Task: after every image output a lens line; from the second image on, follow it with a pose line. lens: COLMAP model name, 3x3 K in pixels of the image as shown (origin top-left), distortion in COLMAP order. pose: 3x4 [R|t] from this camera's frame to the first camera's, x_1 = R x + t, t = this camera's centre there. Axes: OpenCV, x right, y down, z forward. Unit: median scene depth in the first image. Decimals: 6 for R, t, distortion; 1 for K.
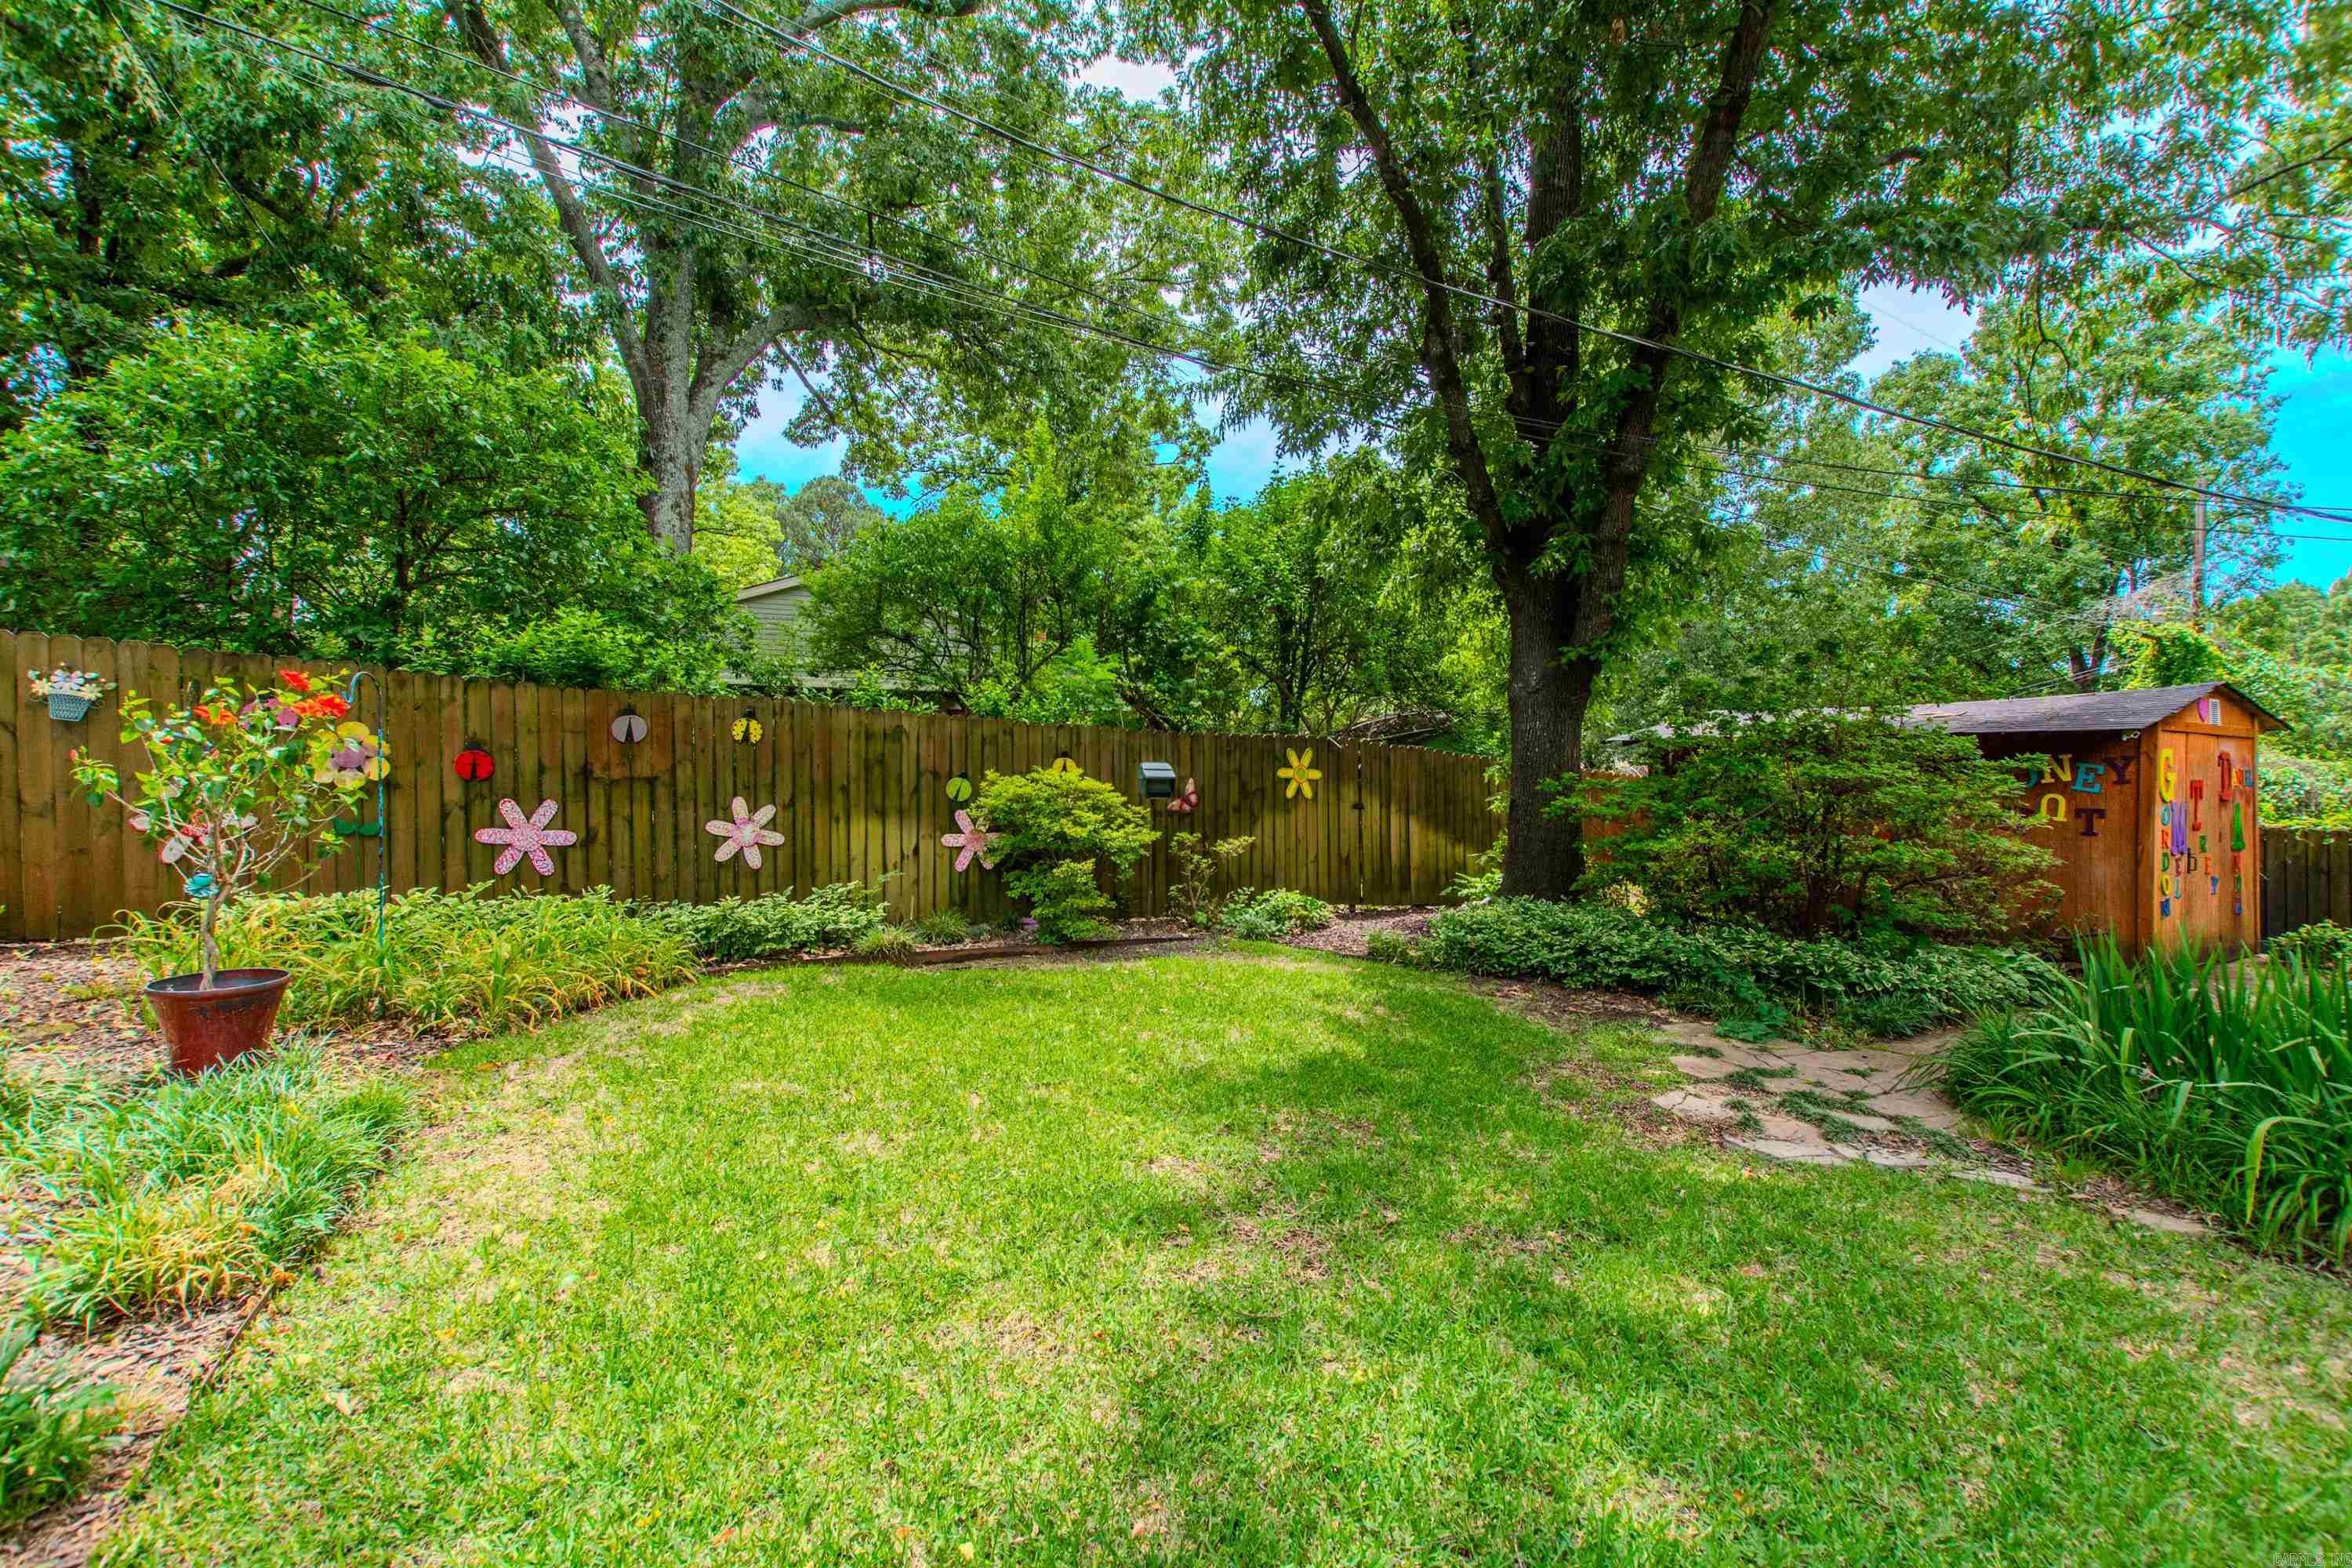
lens RADIAL K [[1039.6, 0, 1184.3], [0, 1039.6, 783.1], [0, 0, 1]] dist [0.001052, -0.000912]
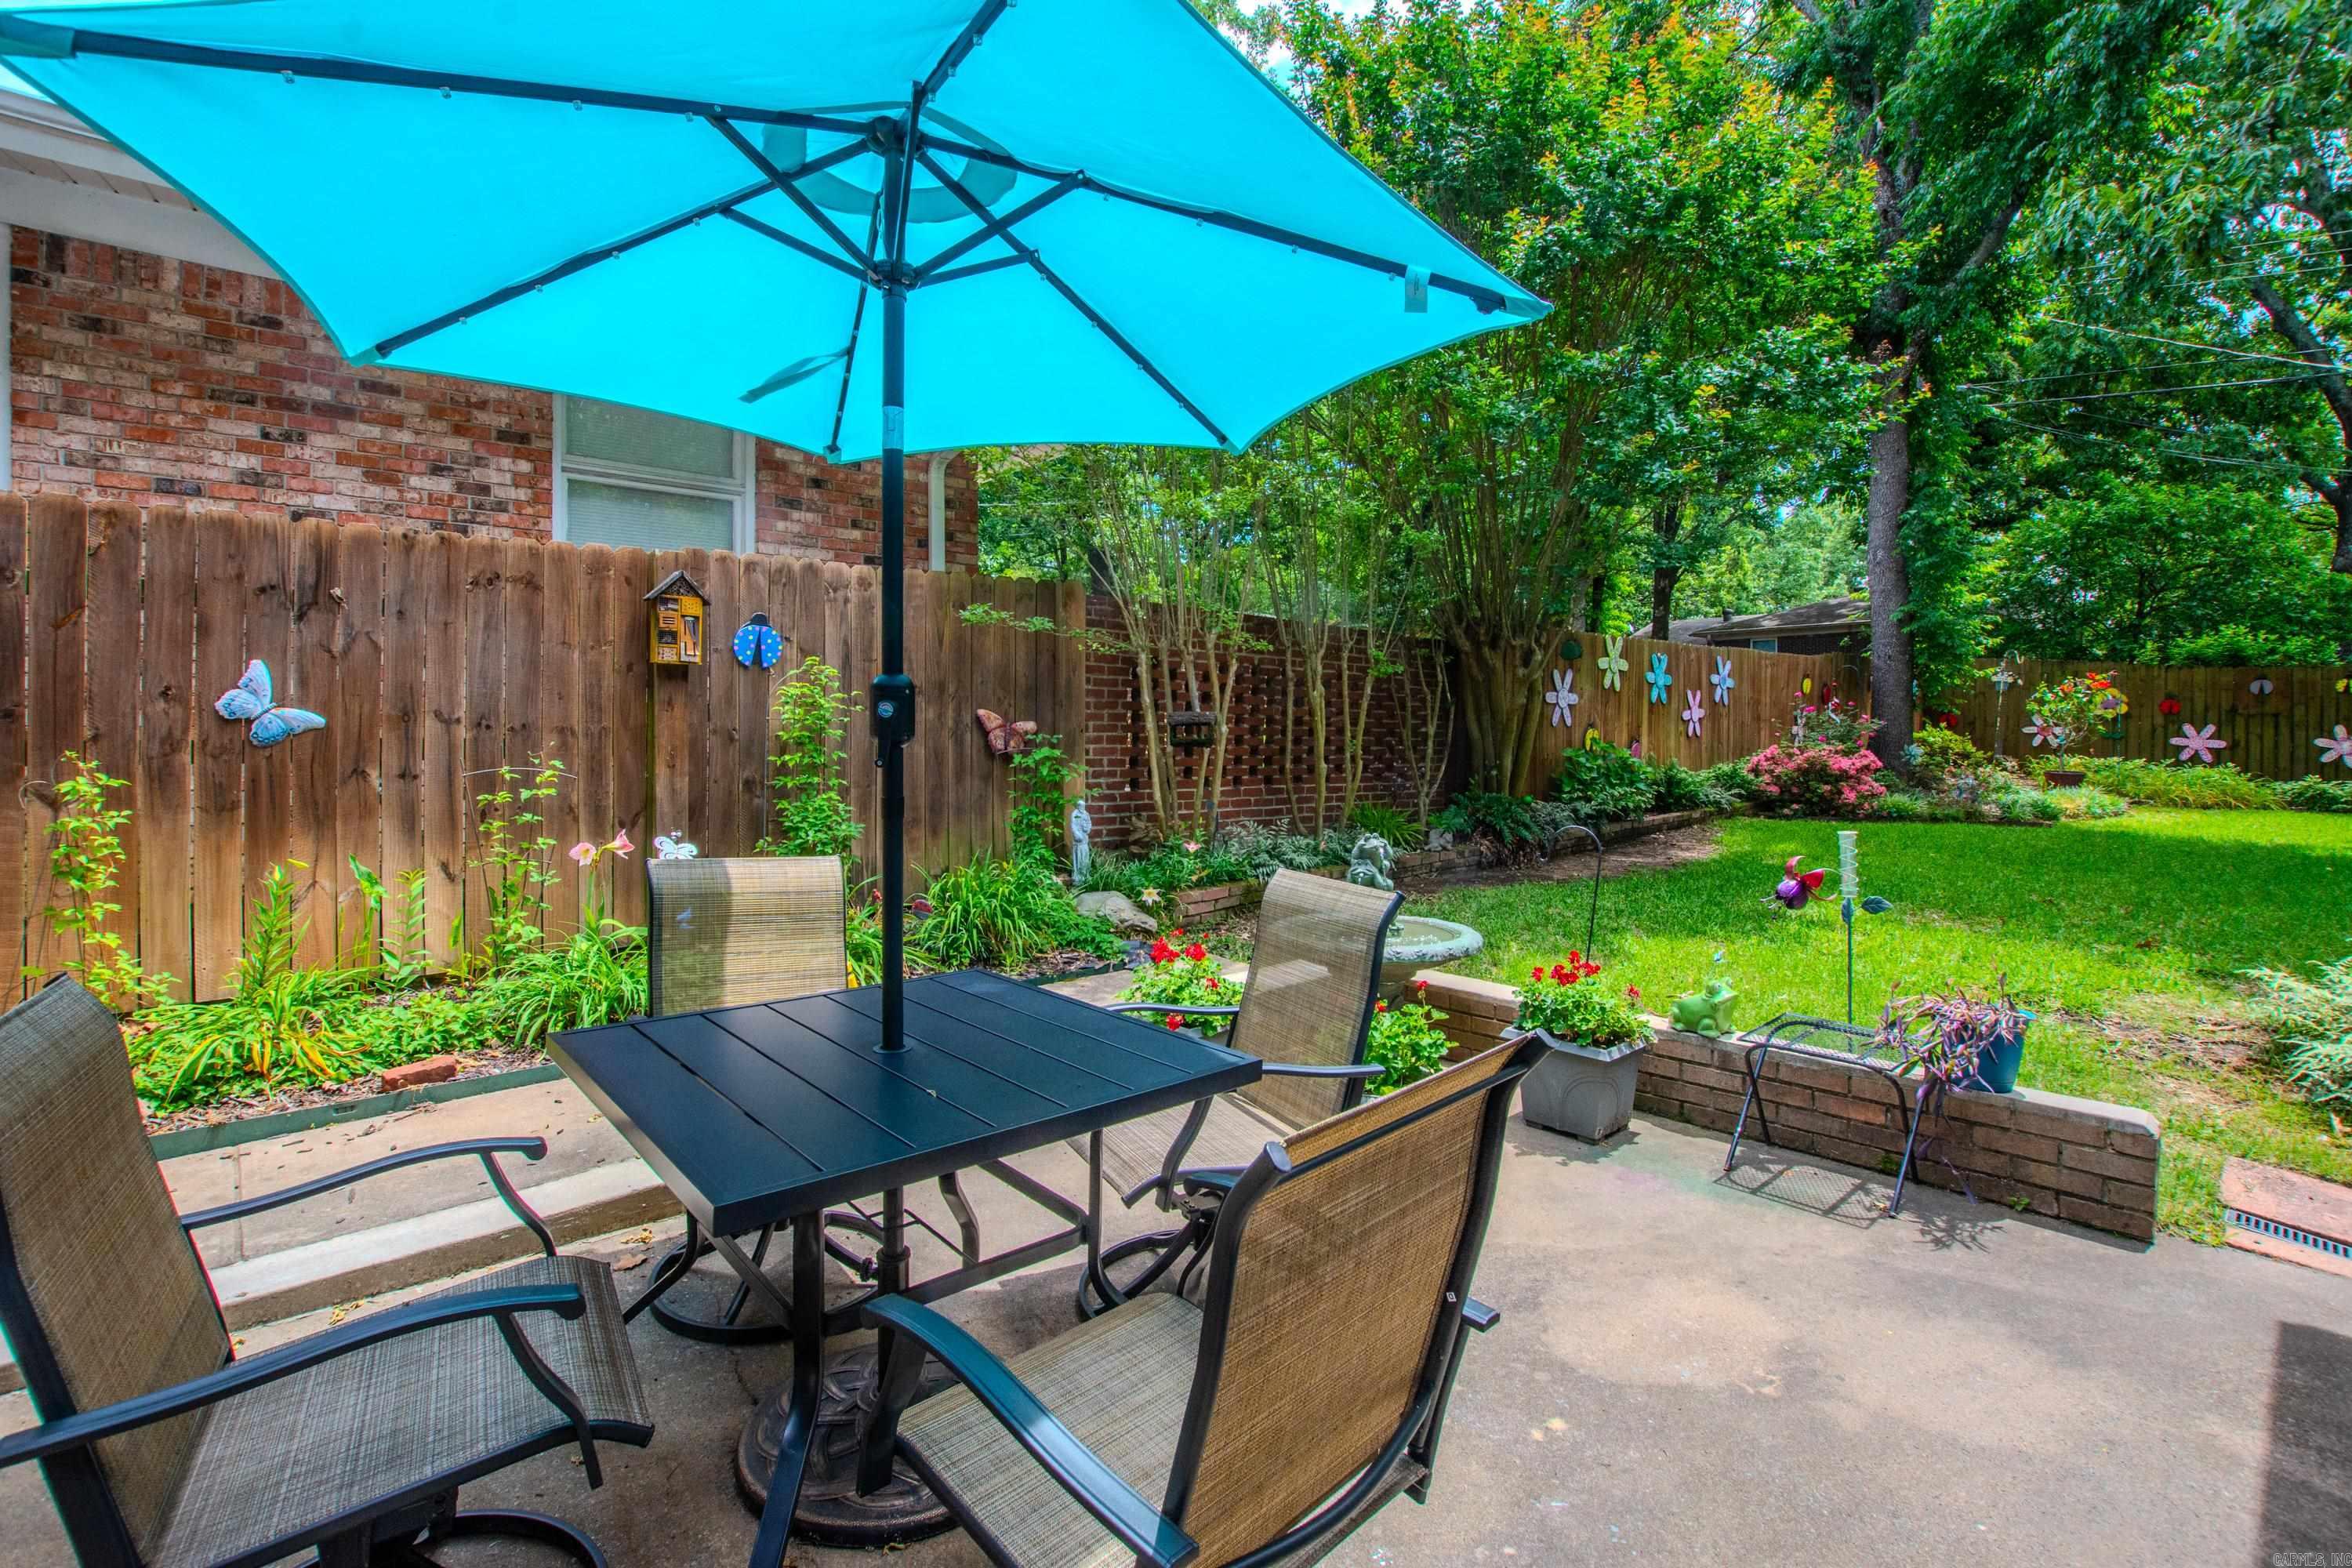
lens RADIAL K [[1093.1, 0, 1205.1], [0, 1093.1, 728.3], [0, 0, 1]] dist [0.000785, -0.000200]
pose [[0.200417, 0.008103, -0.979677, 0.864008], [-0.024209, 0.999701, 0.003316, 0.052252], [0.979412, 0.023053, 0.200553, -1.068116]]
